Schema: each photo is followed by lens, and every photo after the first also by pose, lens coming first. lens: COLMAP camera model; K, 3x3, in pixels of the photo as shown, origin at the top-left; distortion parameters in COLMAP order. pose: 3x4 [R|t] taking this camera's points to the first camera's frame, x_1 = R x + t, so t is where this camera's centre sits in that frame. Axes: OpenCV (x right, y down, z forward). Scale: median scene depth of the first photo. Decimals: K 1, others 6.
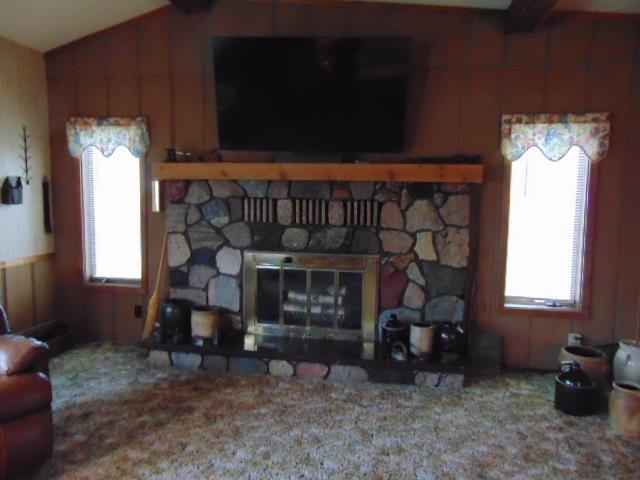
lens RADIAL K [[476.3, 0, 321.6], [0, 476.3, 239.9], [0, 0, 1]] dist [-0.013586, 0.045019]
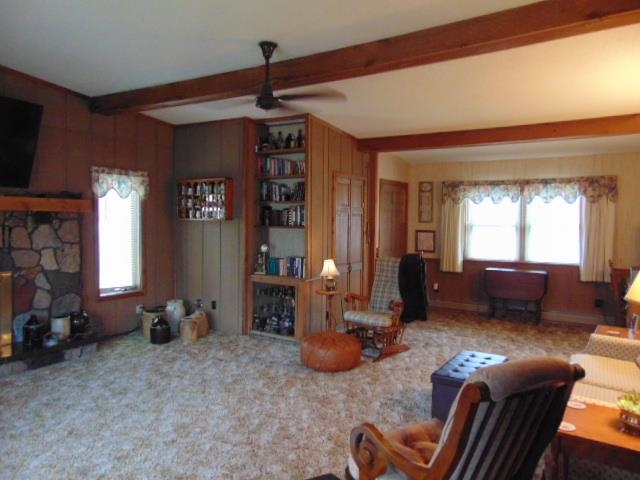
lens RADIAL K [[476.3, 0, 319.0], [0, 476.3, 238.6], [0, 0, 1]] dist [-0.013586, 0.045019]
pose [[0.388653, -0.050634, 0.919992, -0.709261], [0.083221, 0.996337, 0.019679, -0.008650], [-0.917618, 0.068914, 0.391443, -0.208358]]
